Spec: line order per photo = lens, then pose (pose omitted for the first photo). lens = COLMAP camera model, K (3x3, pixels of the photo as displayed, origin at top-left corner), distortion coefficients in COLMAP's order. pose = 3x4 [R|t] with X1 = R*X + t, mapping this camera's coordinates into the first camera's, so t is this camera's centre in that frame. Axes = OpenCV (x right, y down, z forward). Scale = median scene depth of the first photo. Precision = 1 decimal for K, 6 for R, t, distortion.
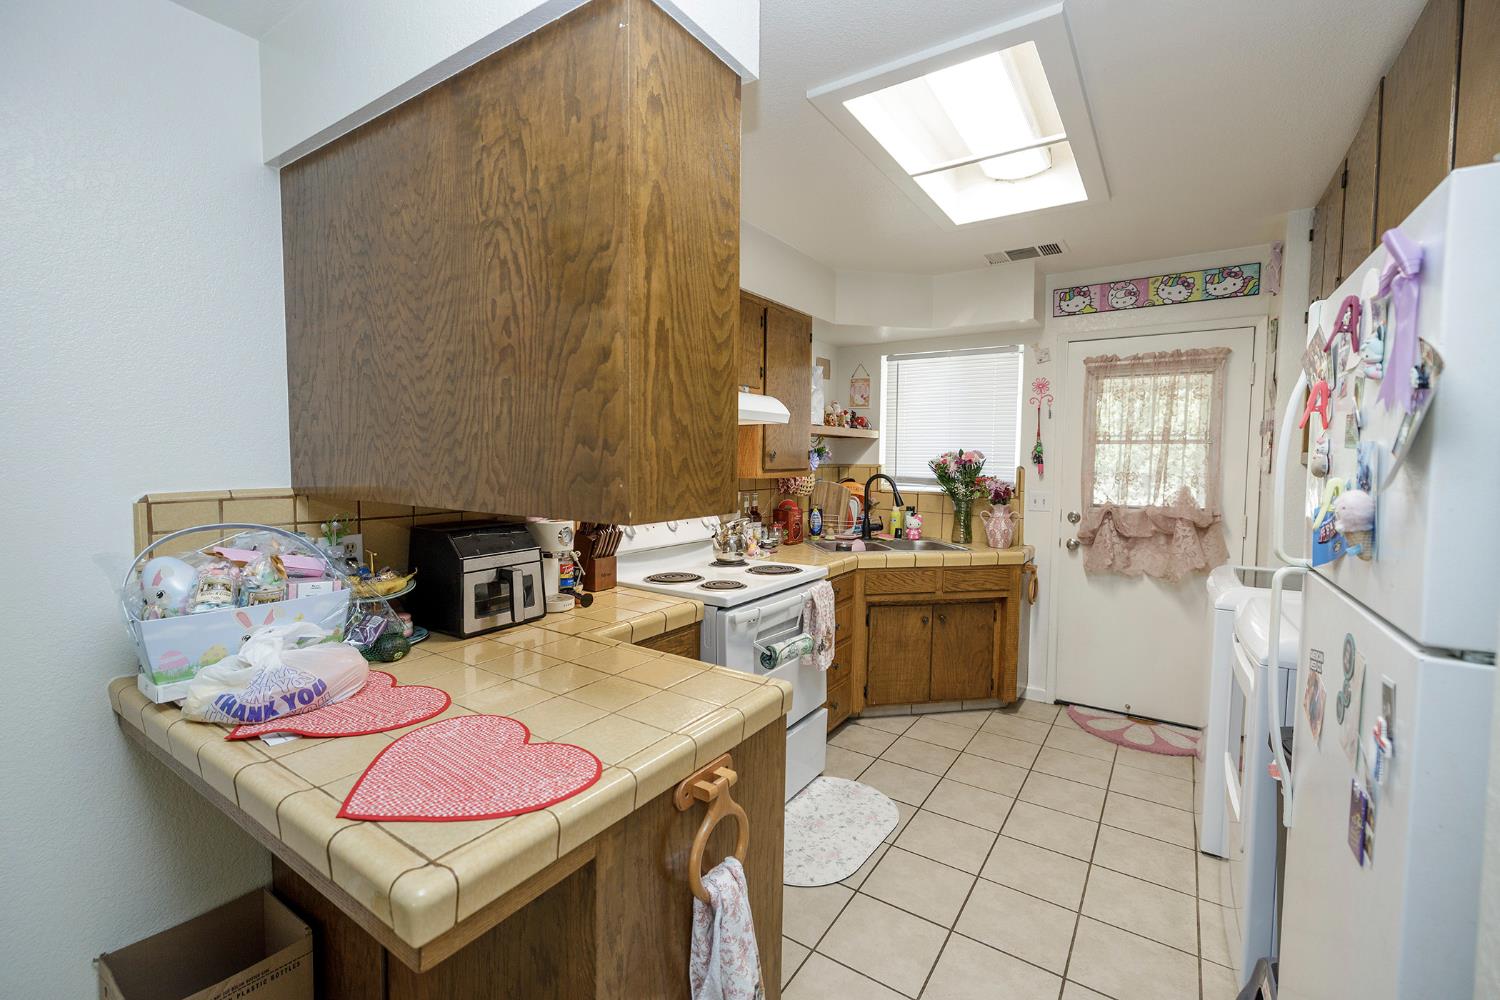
lens RADIAL K [[638.0, 0, 749.3], [0, 638.0, 494.0], [0, 0, 1]] dist [0.001984, -0.000260]
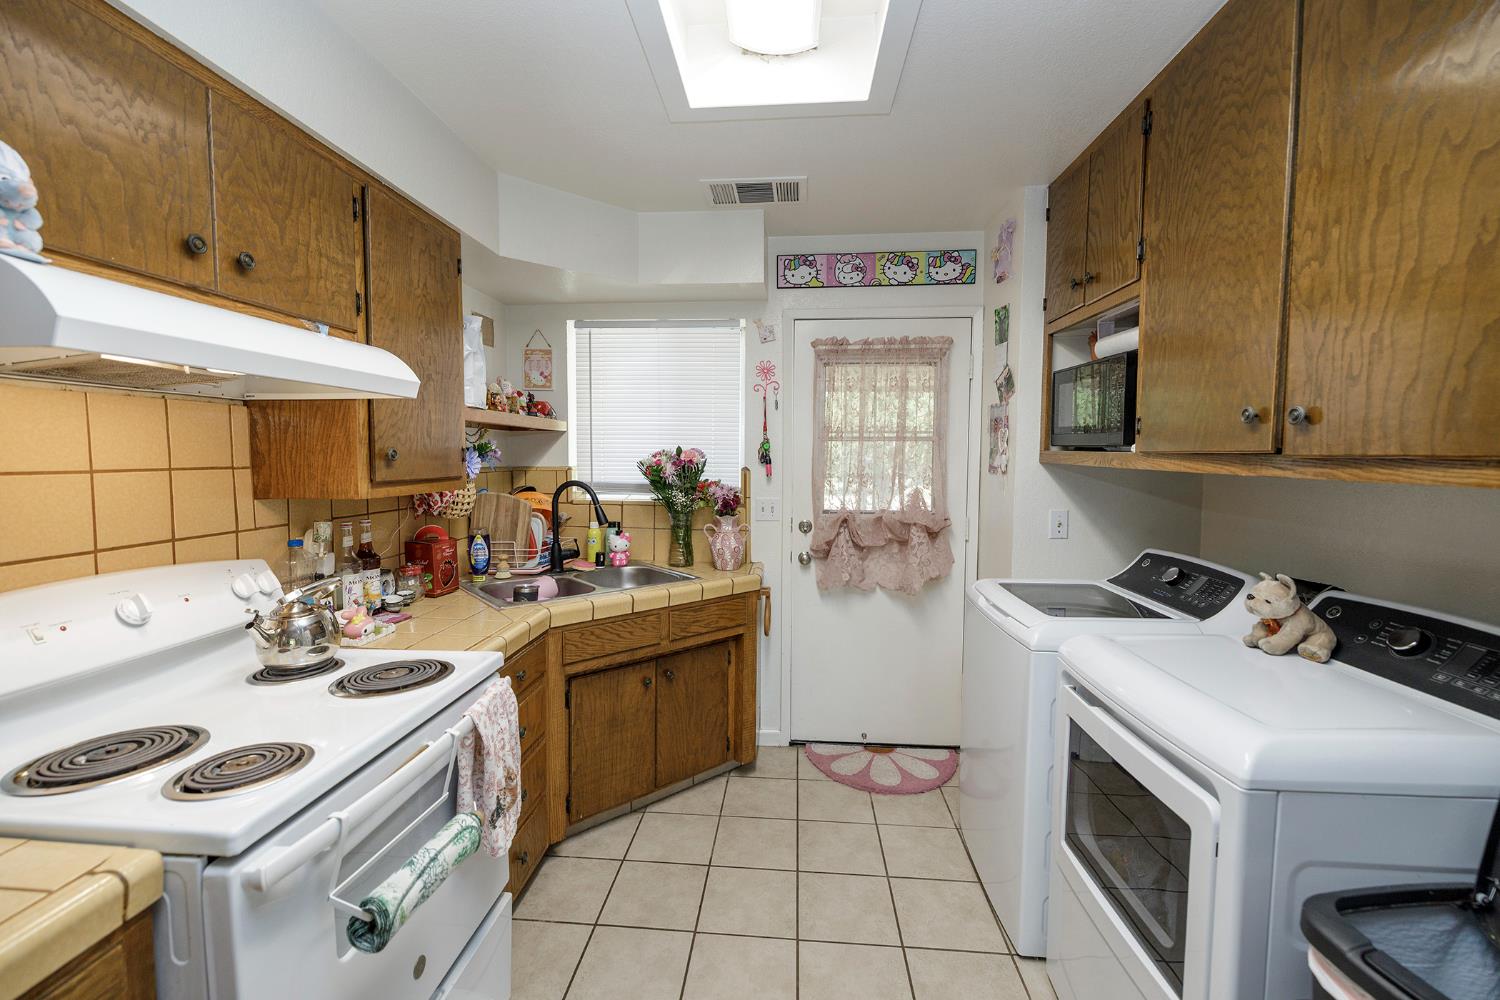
lens RADIAL K [[638.0, 0, 749.2], [0, 638.0, 497.4], [0, 0, 1]] dist [0.001984, -0.000260]
pose [[0.876525, -0.035376, 0.480054, 0.036153], [0.030193, 0.999373, 0.018516, -0.021794], [-0.480408, -0.001736, 0.877044, 0.306349]]
